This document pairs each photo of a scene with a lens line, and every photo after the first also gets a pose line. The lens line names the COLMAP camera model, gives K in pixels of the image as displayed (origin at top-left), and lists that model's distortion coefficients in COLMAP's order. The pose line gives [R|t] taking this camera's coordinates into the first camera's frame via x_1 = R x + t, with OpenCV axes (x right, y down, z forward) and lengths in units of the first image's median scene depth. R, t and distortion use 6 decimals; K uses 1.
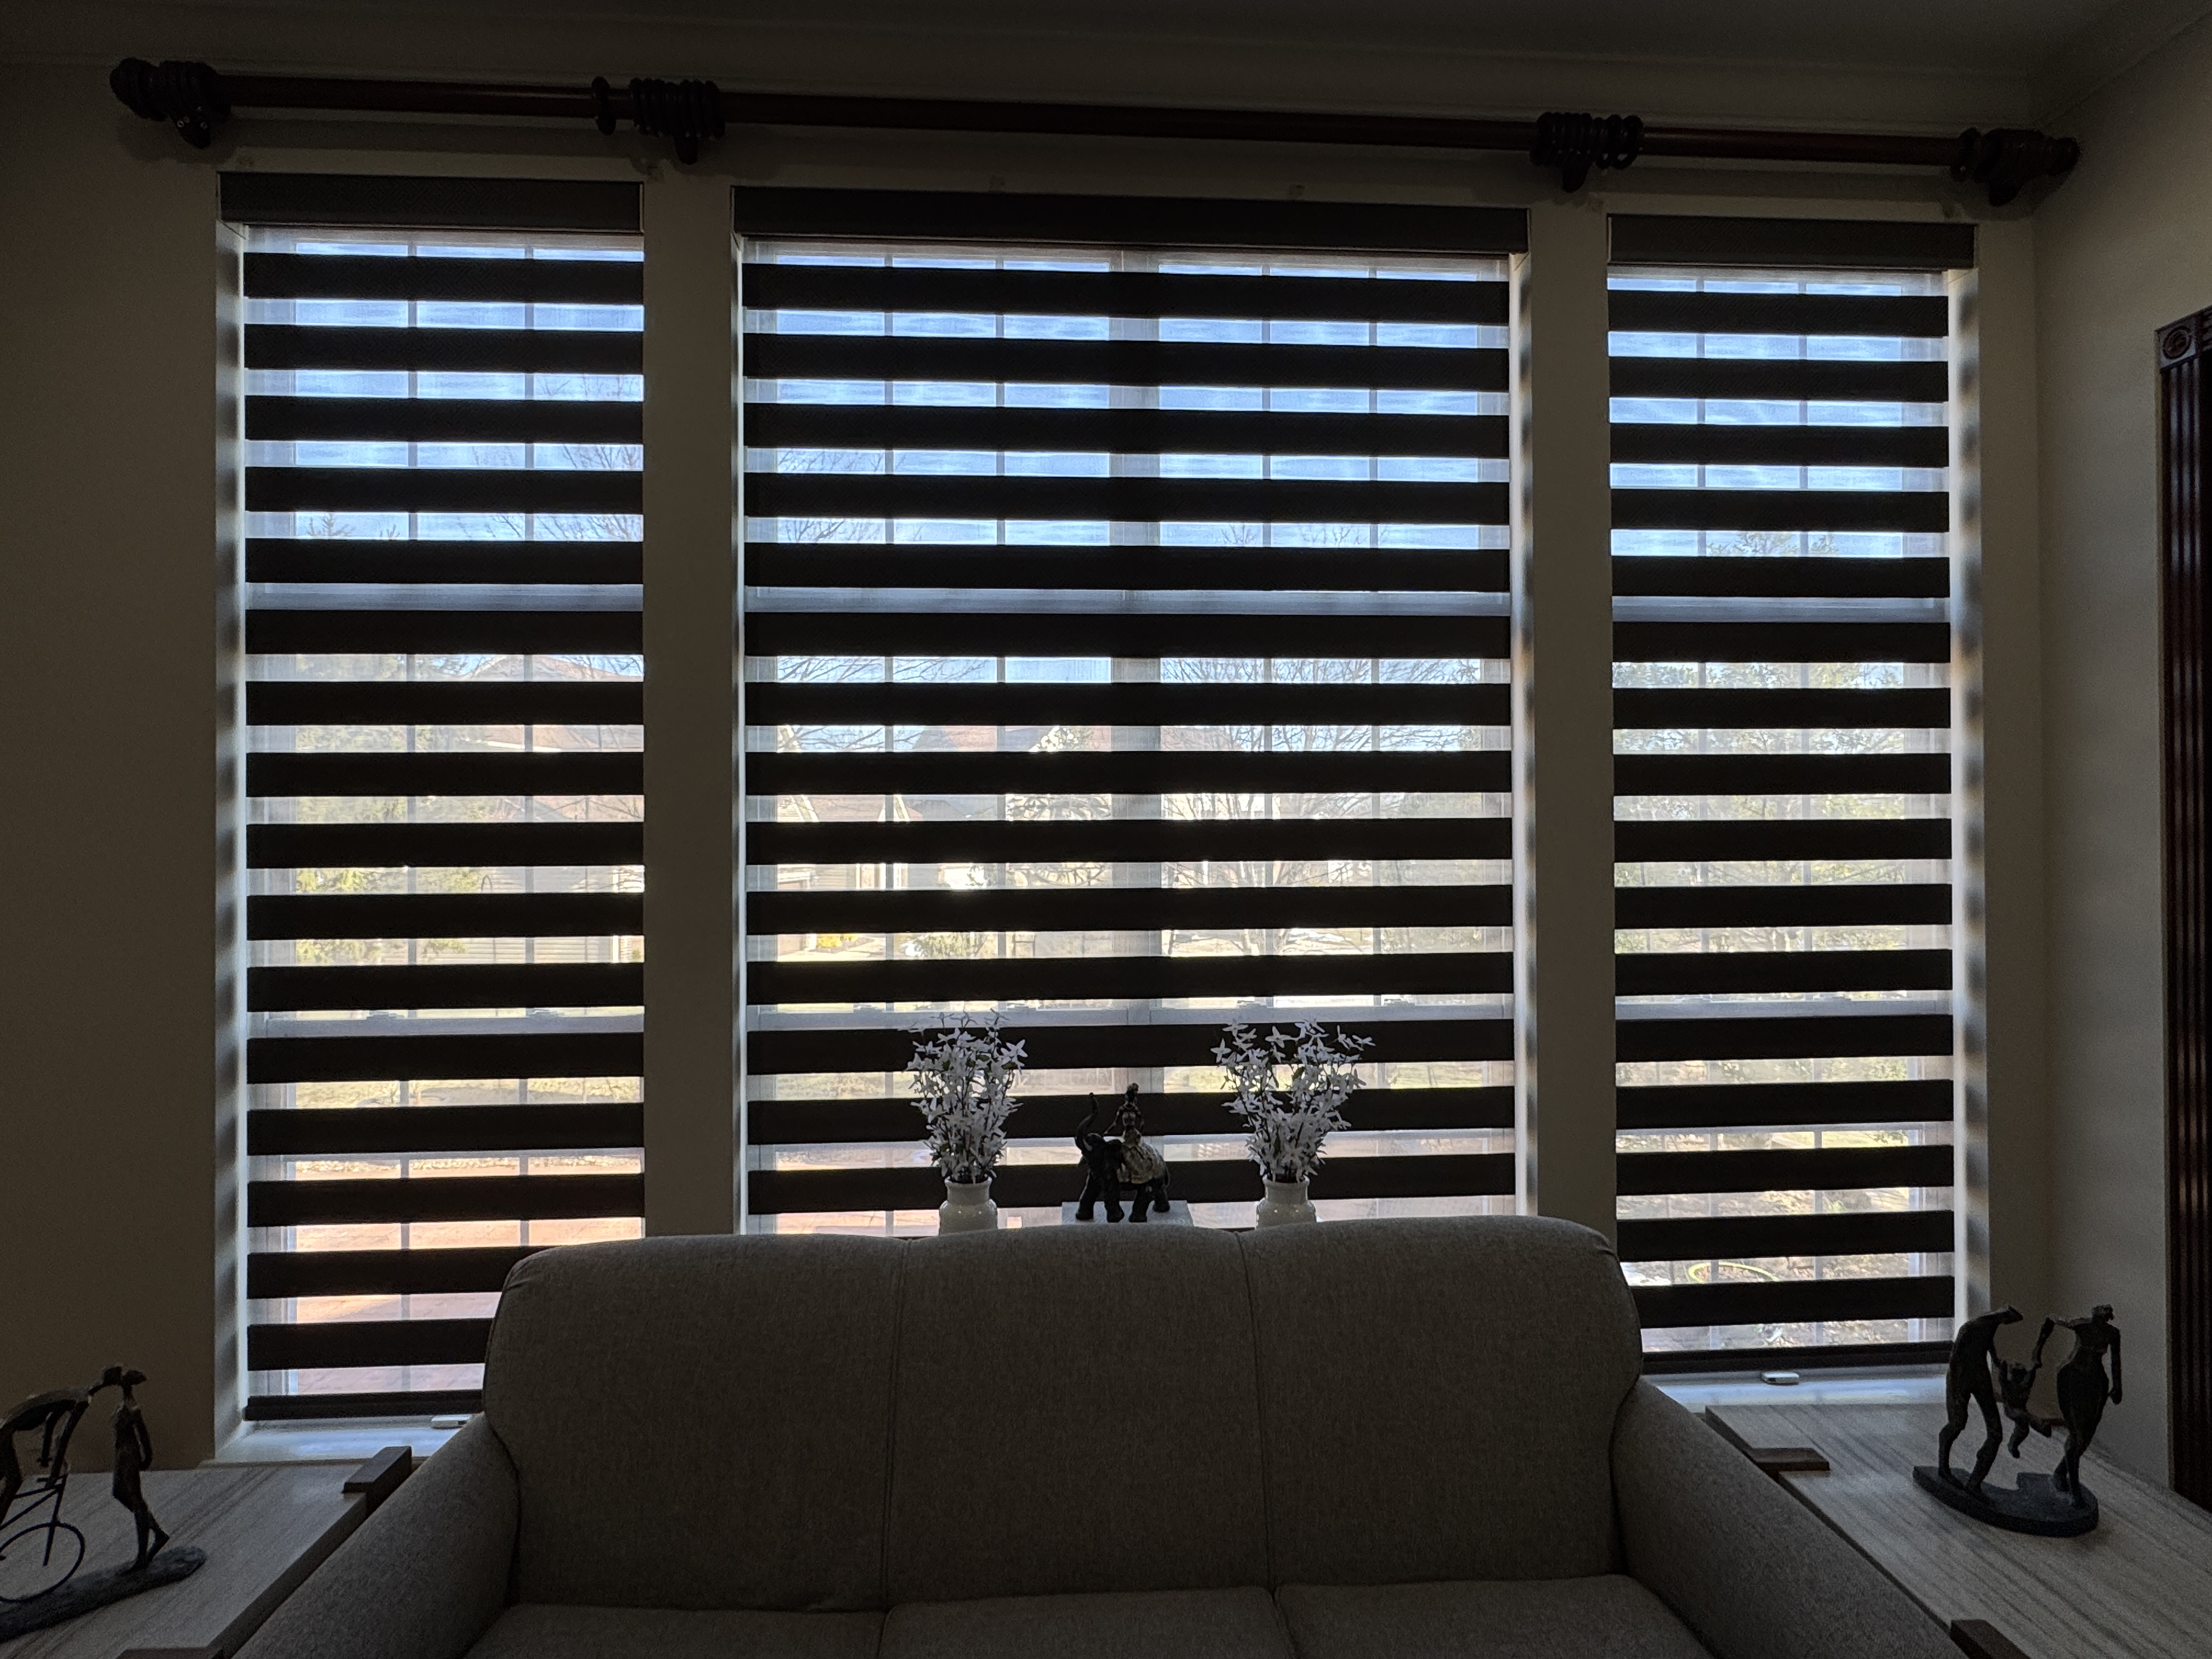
lens RADIAL K [[1159.9, 0, 1108.7], [0, 1159.9, 831.0], [0, 0, 1]] dist [-0.019290, 0.002764]
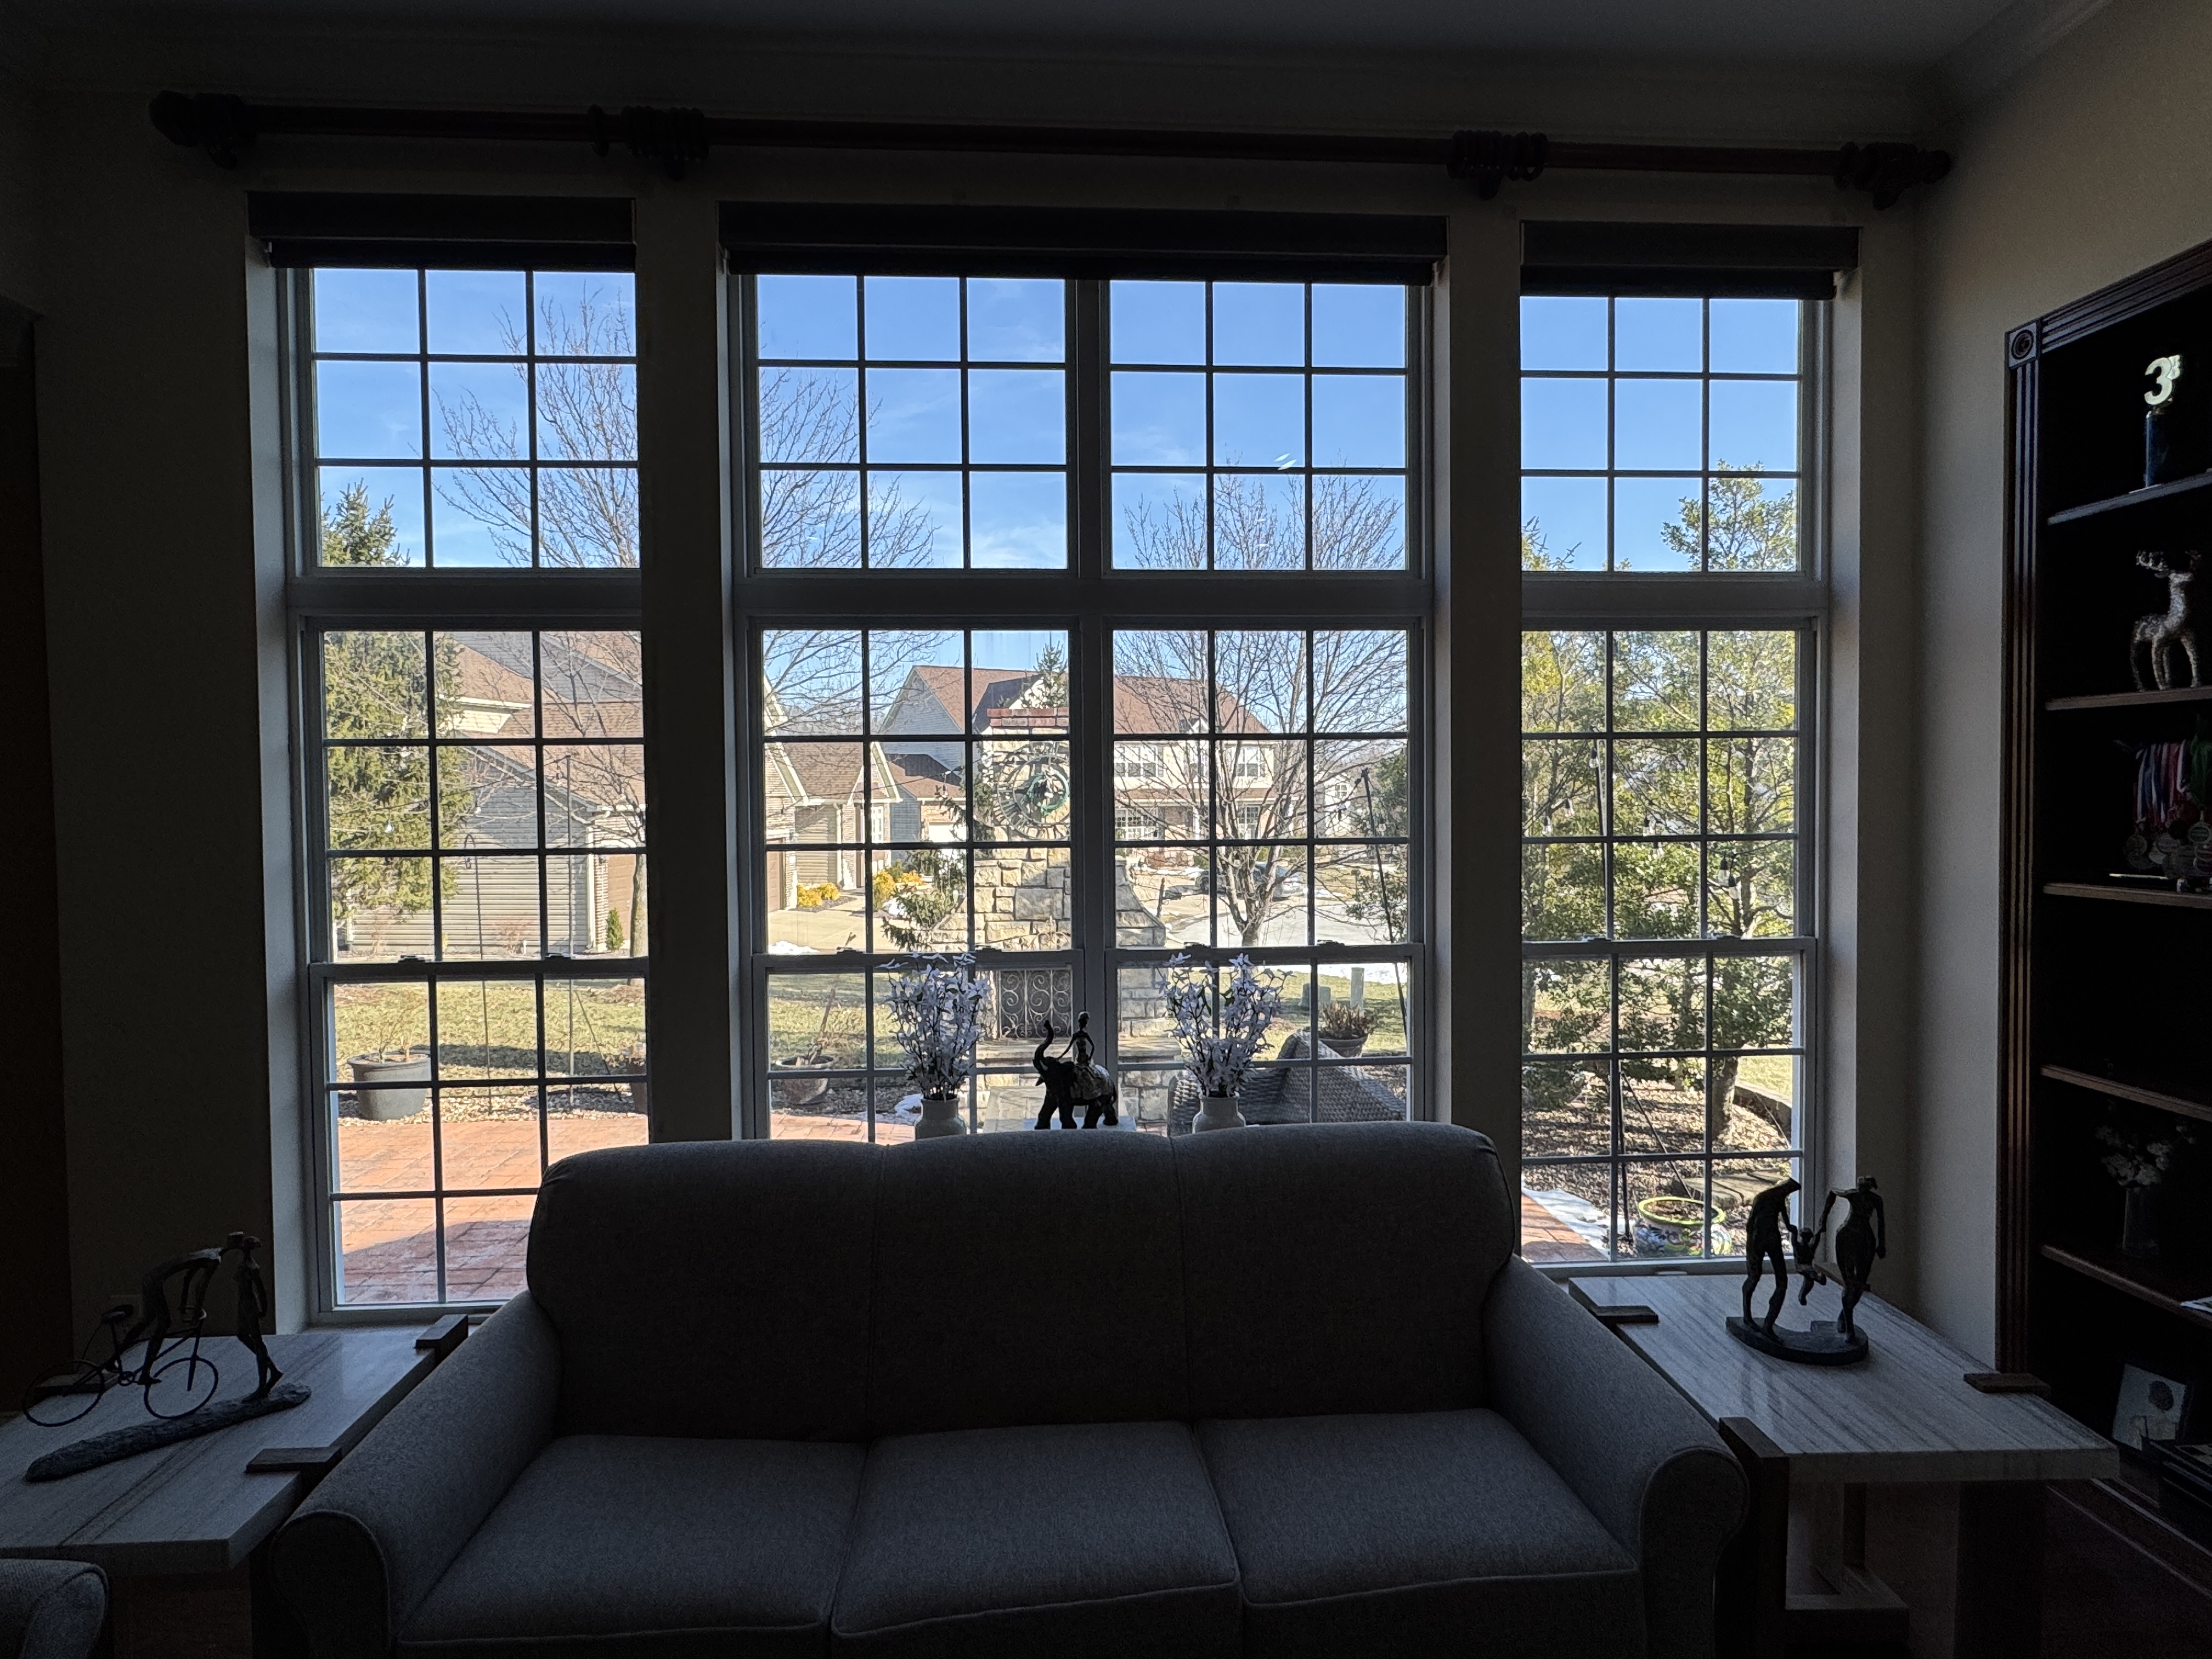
lens RADIAL K [[1226.9, 0, 1103.3], [0, 1226.9, 823.0], [0, 0, 1]] dist [-0.005041, -0.002893]
pose [[0.999981, -0.005515, 0.002883, 0.049648], [0.005429, 0.999559, 0.029178, -0.003785], [-0.003042, -0.029162, 0.999570, -0.266718]]
